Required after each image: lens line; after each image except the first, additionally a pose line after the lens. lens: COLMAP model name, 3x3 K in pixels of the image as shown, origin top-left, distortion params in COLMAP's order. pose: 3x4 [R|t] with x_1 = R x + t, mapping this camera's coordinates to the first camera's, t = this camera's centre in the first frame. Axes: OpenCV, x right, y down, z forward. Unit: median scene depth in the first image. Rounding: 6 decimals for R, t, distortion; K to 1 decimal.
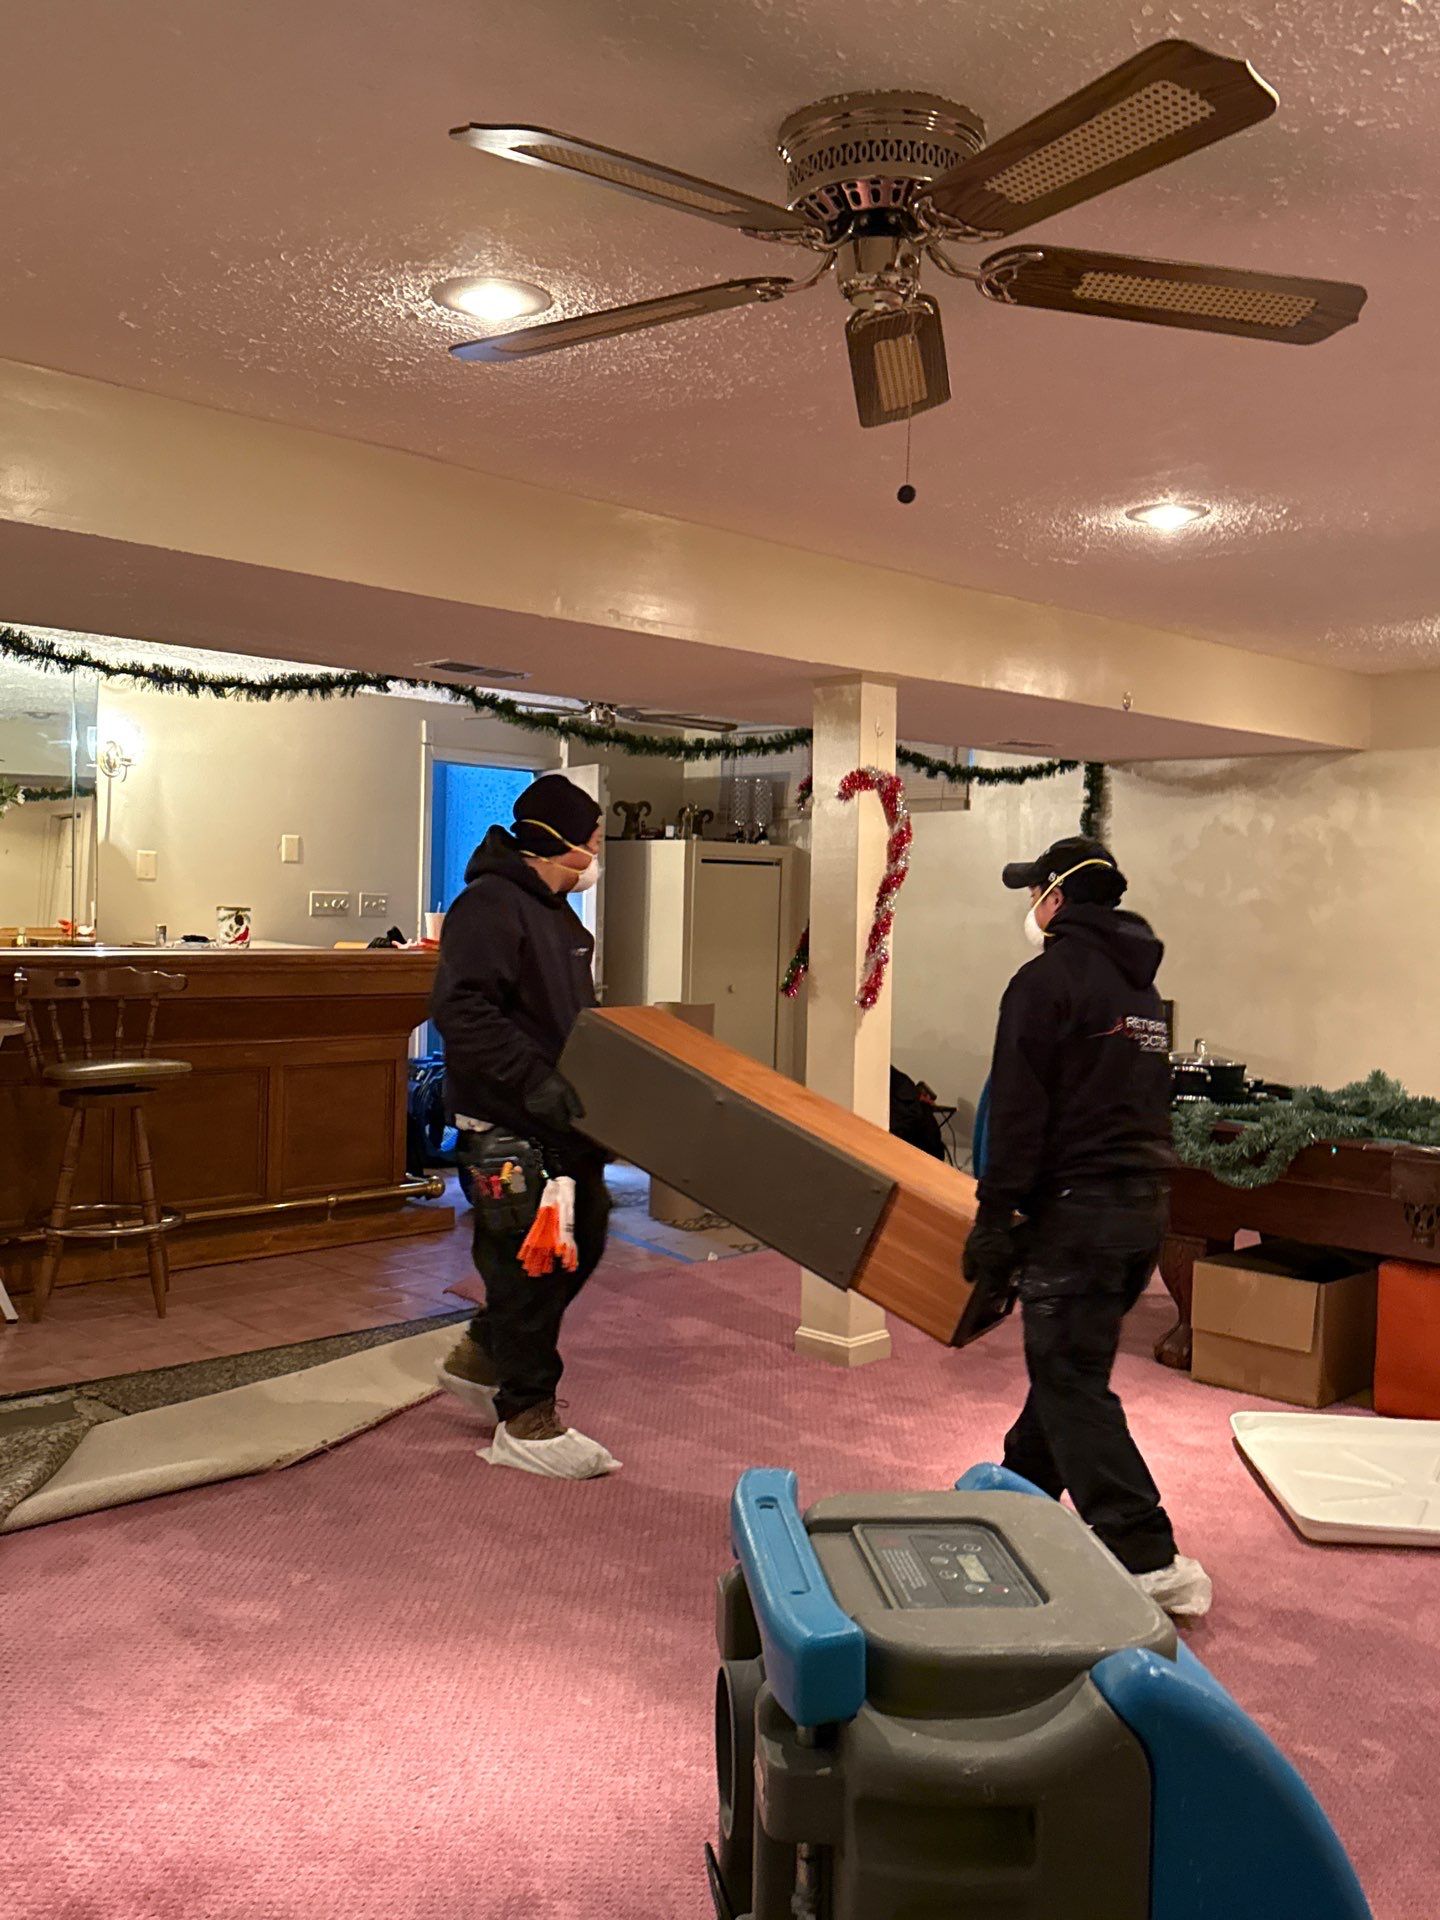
lens RADIAL K [[1798.1, 0, 681.6], [0, 1798.1, 921.1], [0, 0, 1]] dist [0.131348, 0.000000]
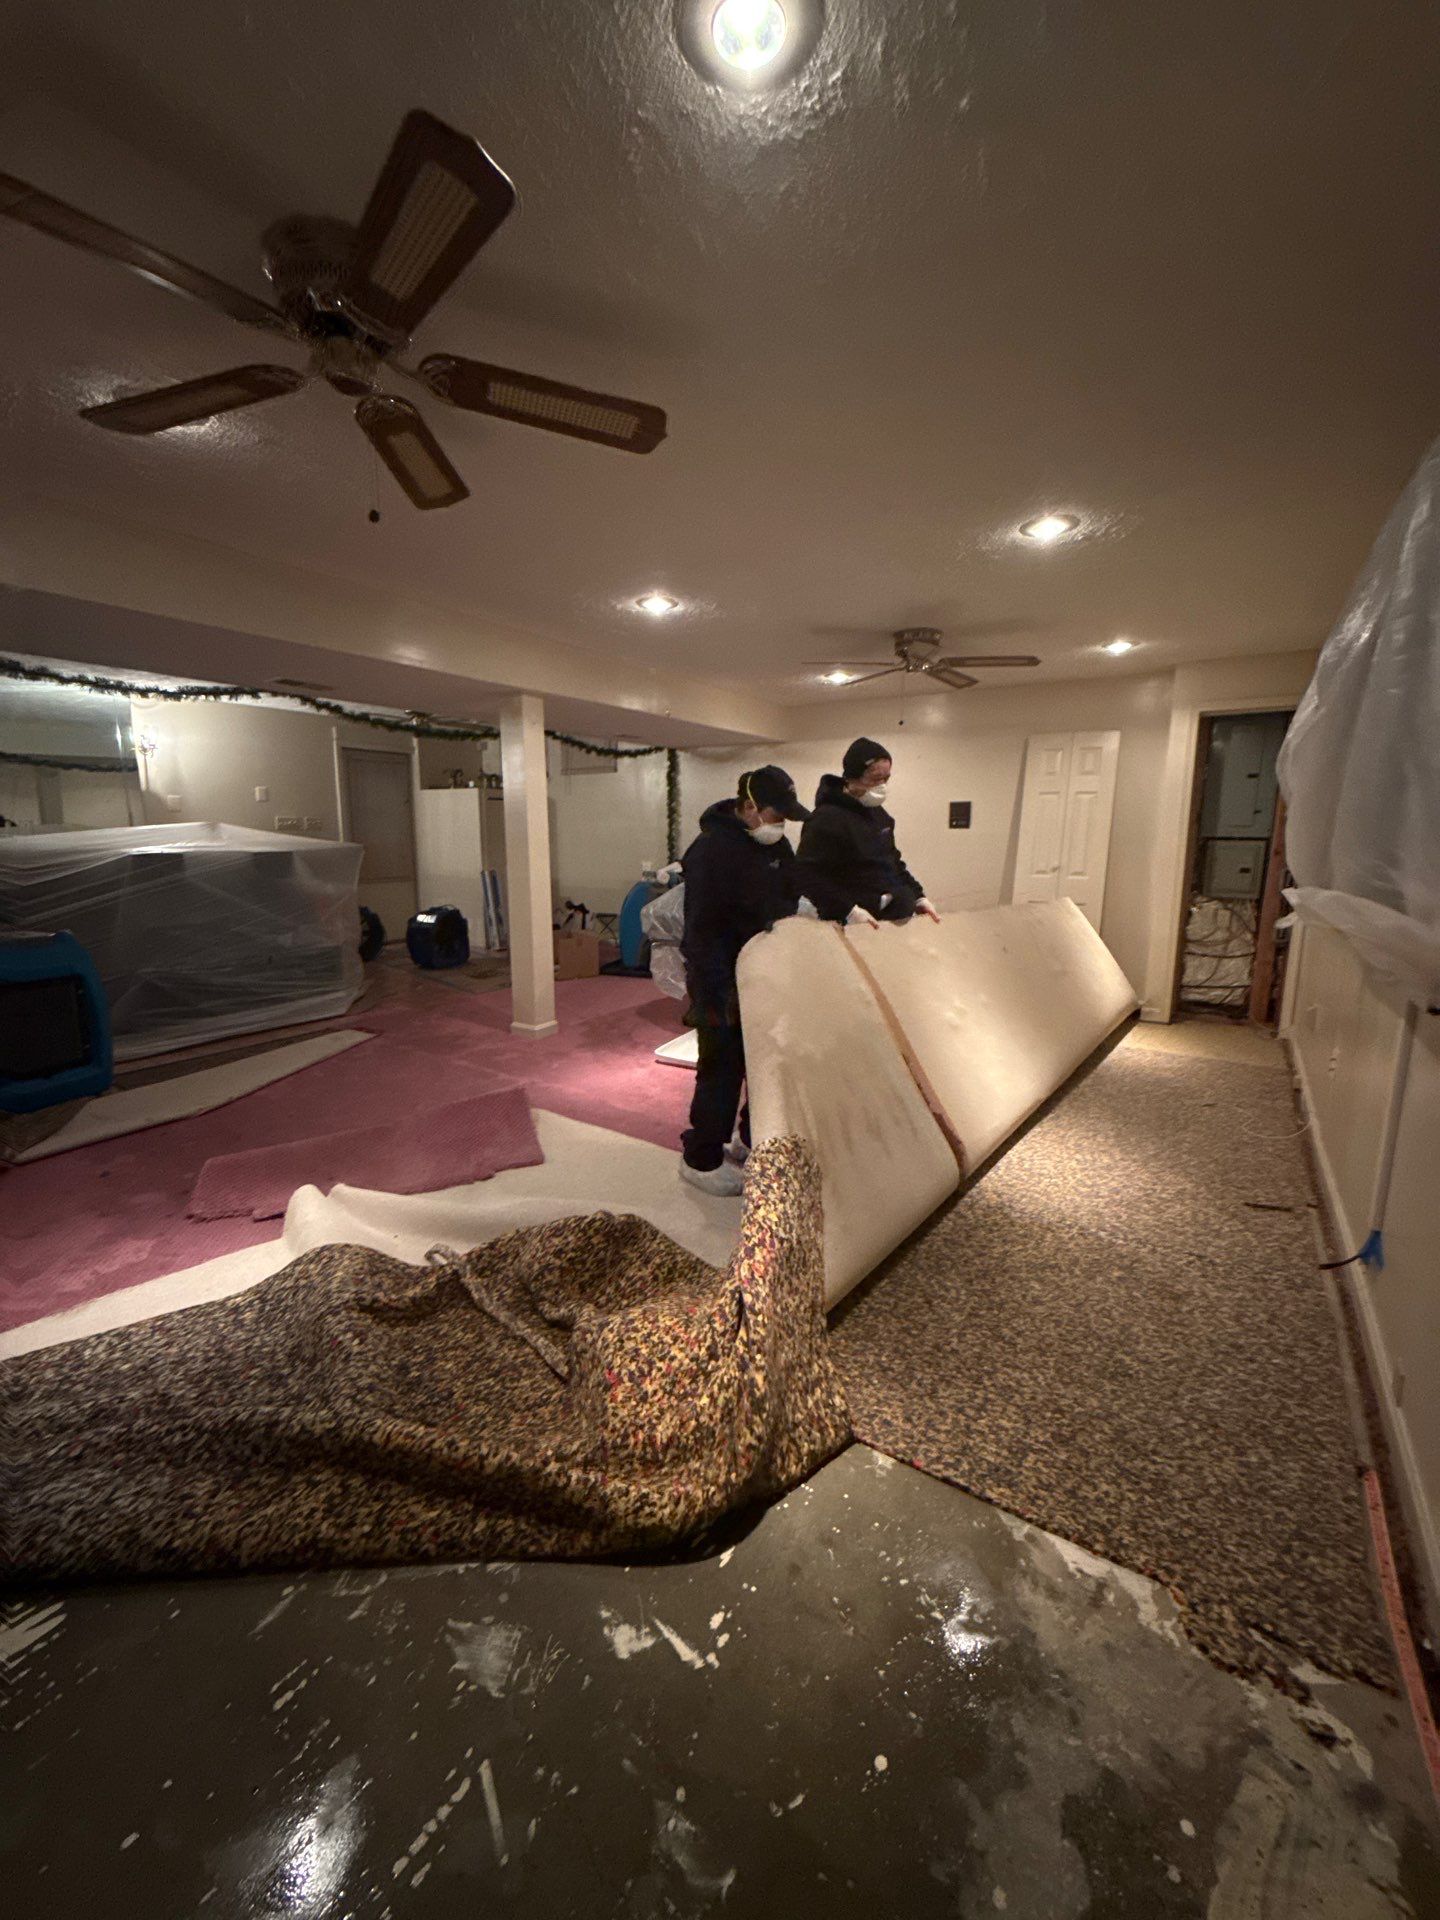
lens RADIAL K [[766.6, 0, 721.0], [0, 766.6, 953.9], [0, 0, 1]] dist [0.003237, -0.000618]
pose [[0.977497, -0.052885, 0.204210, 0.118132], [0.021373, 0.987911, 0.153539, 0.018079], [-0.209862, -0.145719, 0.966811, 0.114885]]
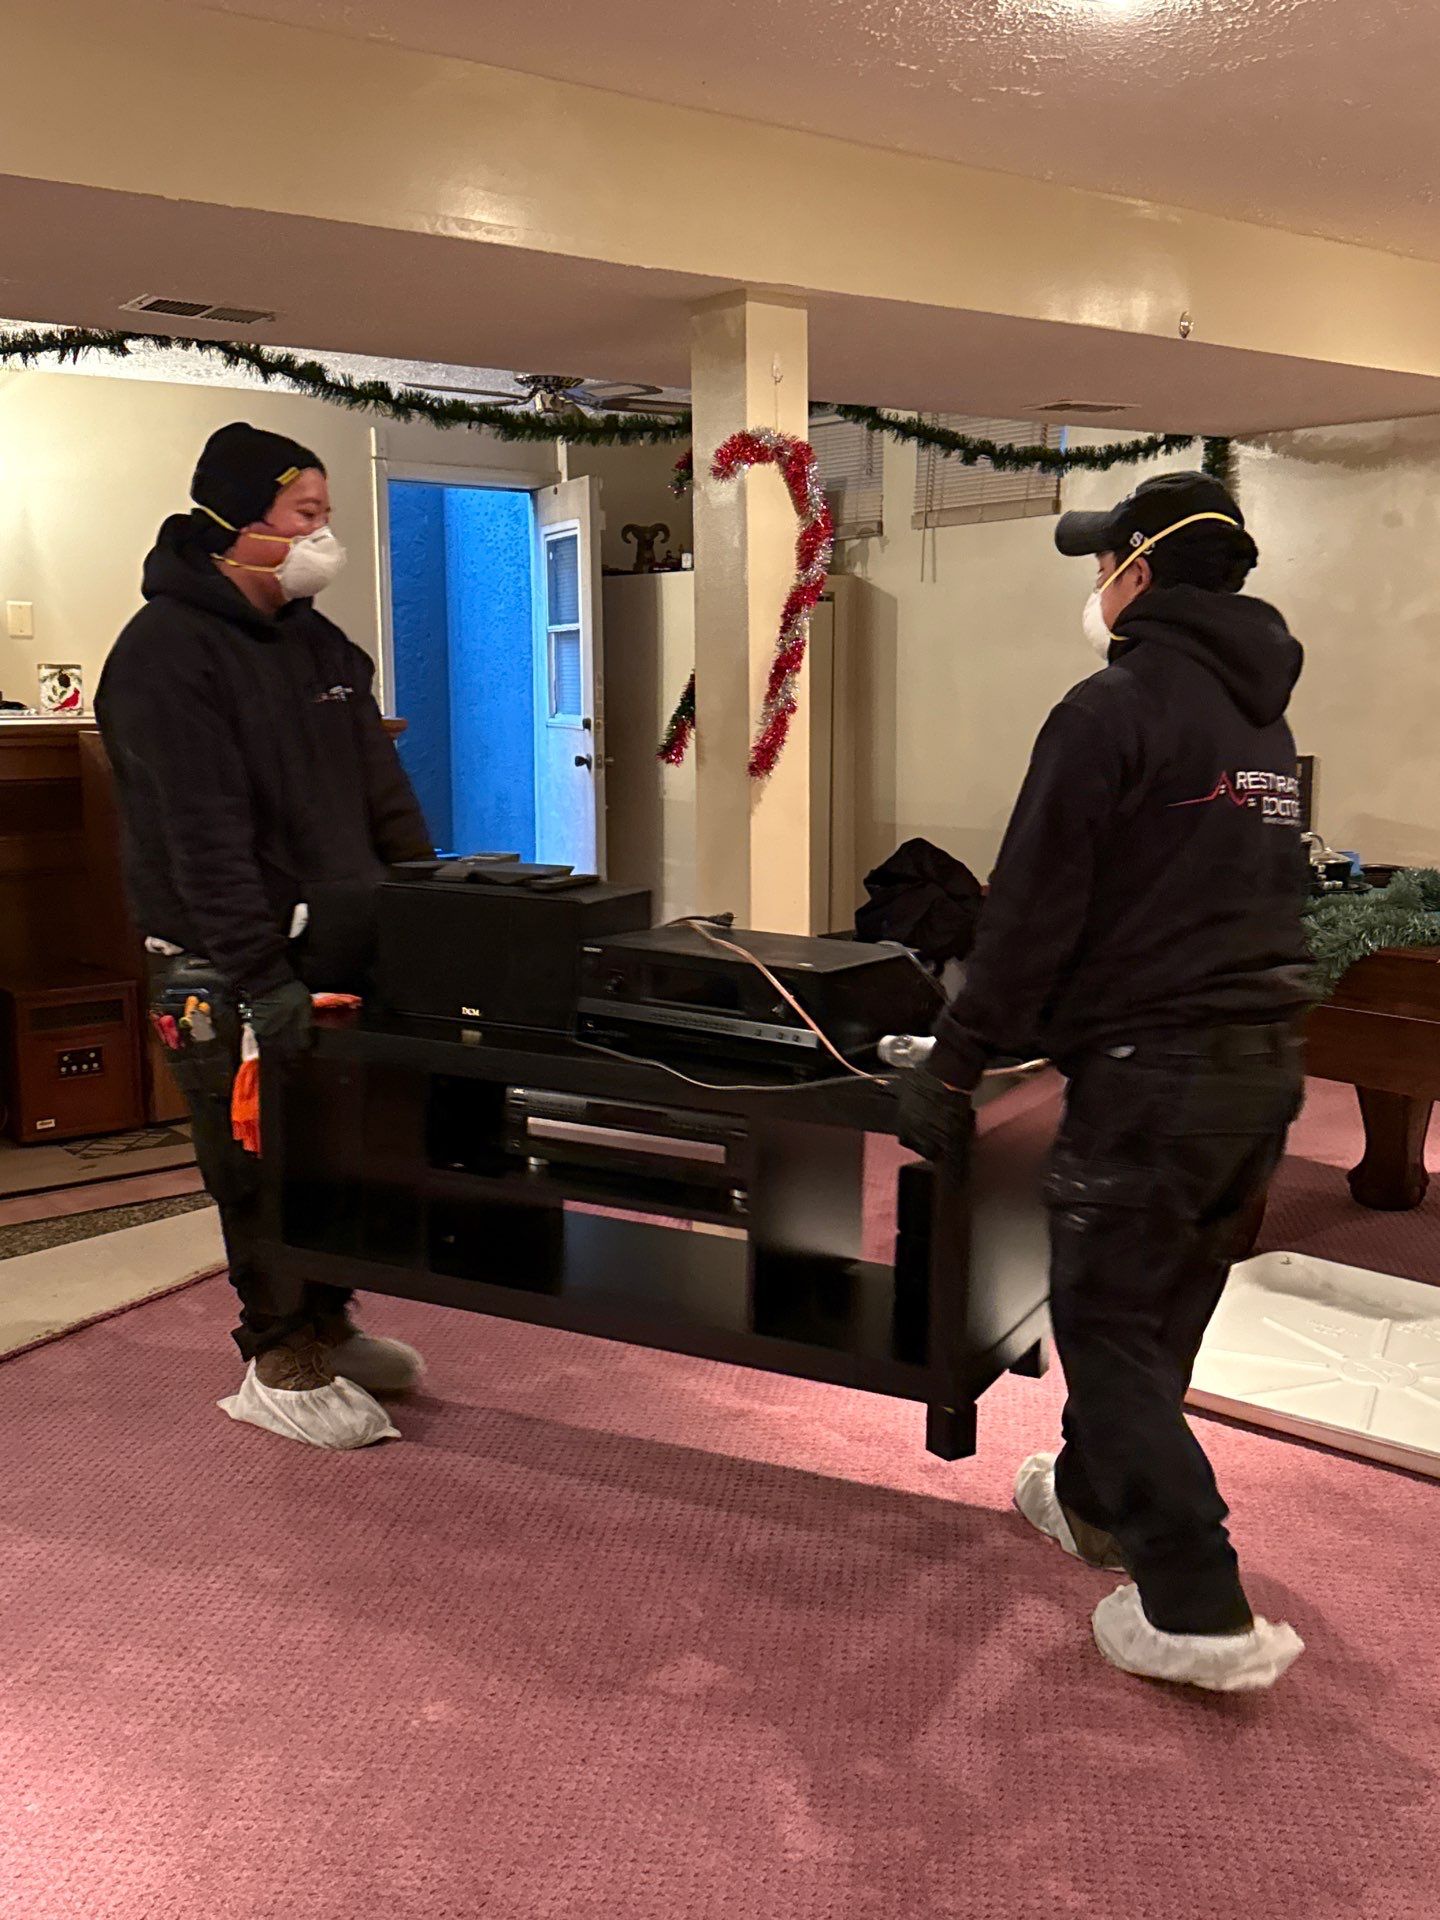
lens RADIAL K [[1888.1, 0, 711.4], [0, 1888.1, 966.9], [0, 0, 1]] dist [0.077531, 0.000000]
pose [[0.989761, -0.008111, -0.142503, 0.177096], [0.028166, 0.989851, 0.139291, 0.017046], [0.139927, -0.141879, 0.979944, 0.229957]]
